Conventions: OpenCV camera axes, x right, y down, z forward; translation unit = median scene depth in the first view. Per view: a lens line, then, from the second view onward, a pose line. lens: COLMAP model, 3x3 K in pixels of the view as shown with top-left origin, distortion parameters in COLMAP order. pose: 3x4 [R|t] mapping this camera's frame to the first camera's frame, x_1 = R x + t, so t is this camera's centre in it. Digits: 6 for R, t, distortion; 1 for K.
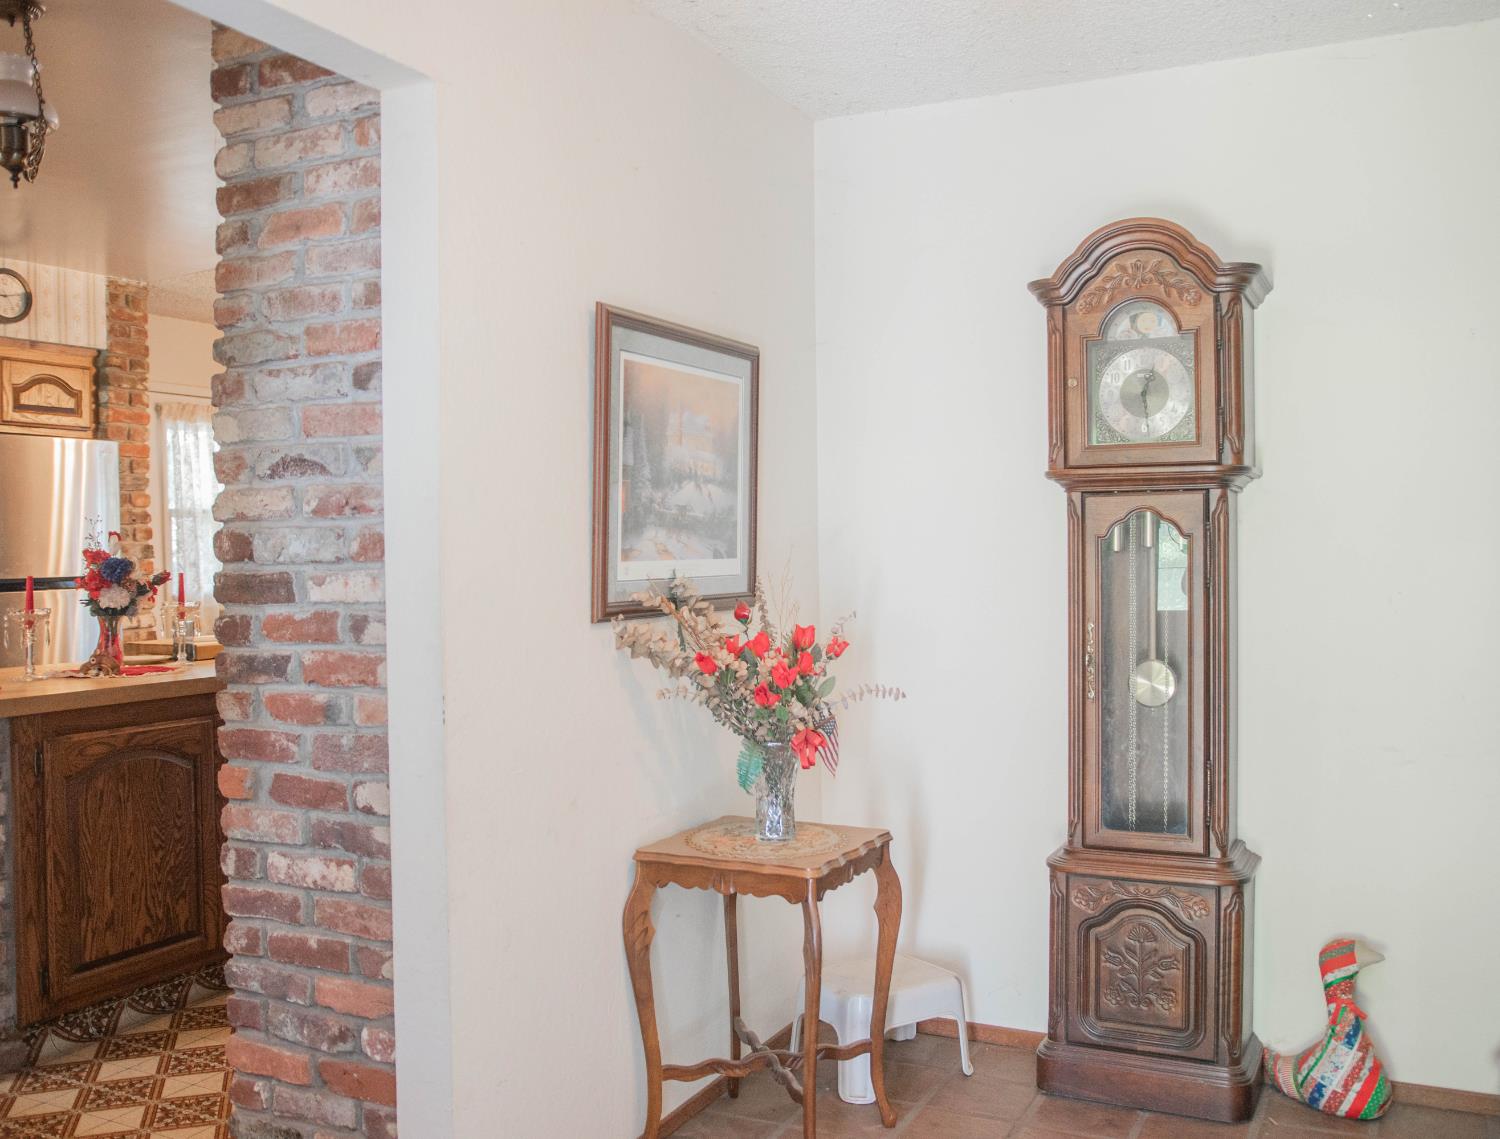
lens RADIAL K [[1441.0, 0, 747.4], [0, 1441.0, 564.6], [0, 0, 1]] dist [0.000180, 0.000000]
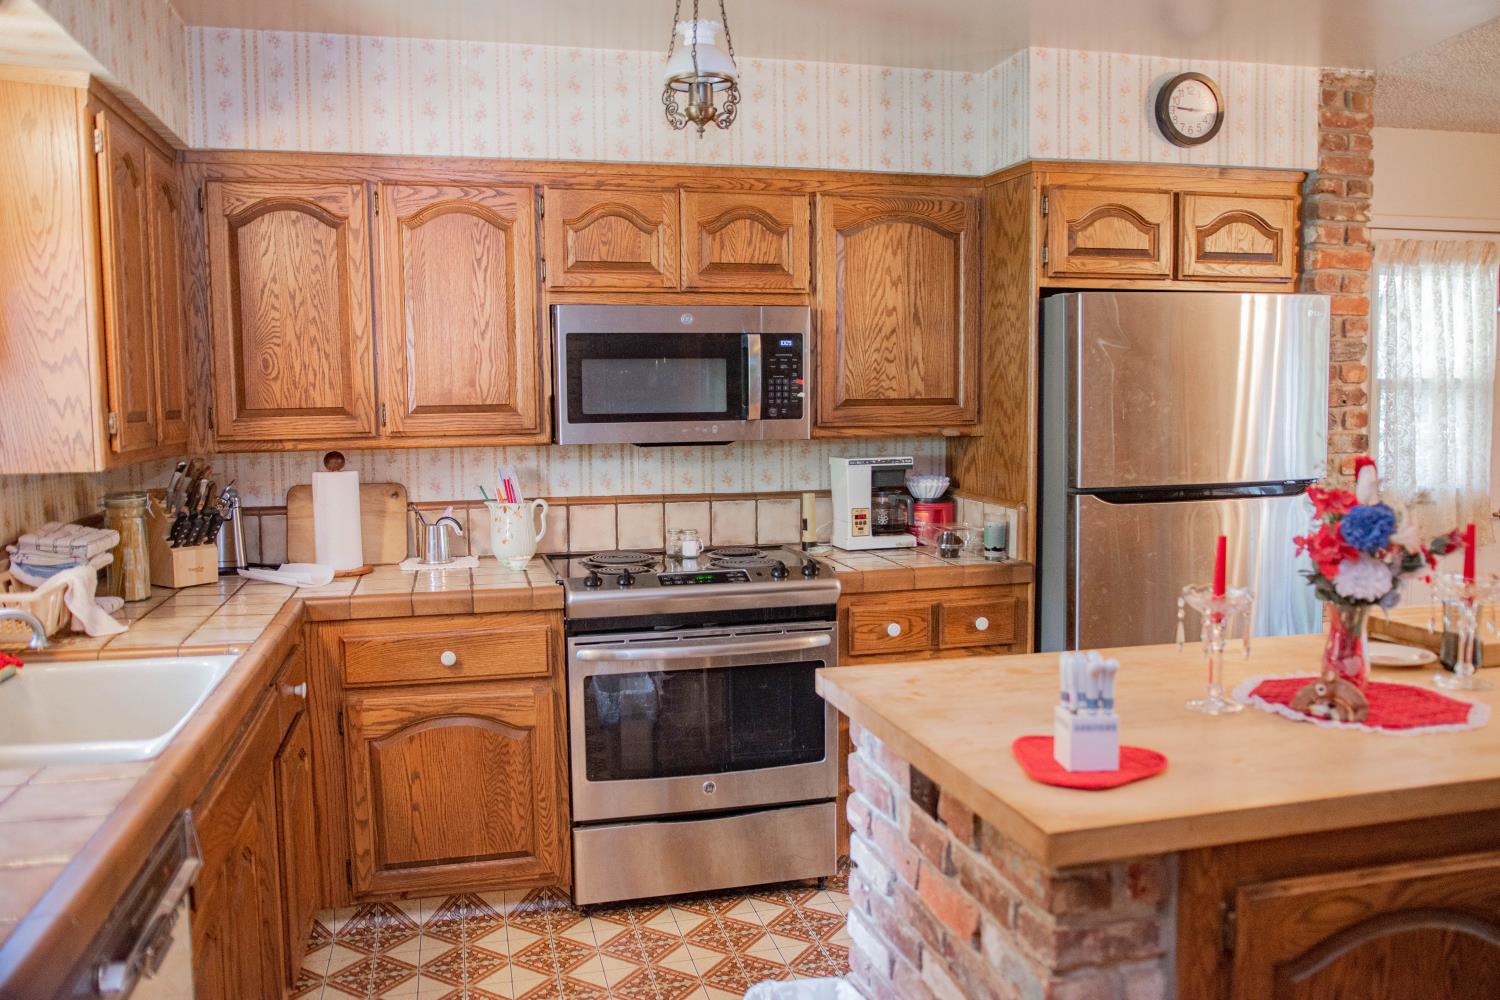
lens RADIAL K [[1106.2, 0, 747.0], [0, 1106.2, 495.7], [0, 0, 1]] dist [-0.069448, 0.018585]
pose [[0.662292, 0.073147, -0.745667, -0.212811], [-0.001481, 0.995349, 0.096324, -0.036096], [0.749245, -0.062690, 0.659320, 0.405653]]
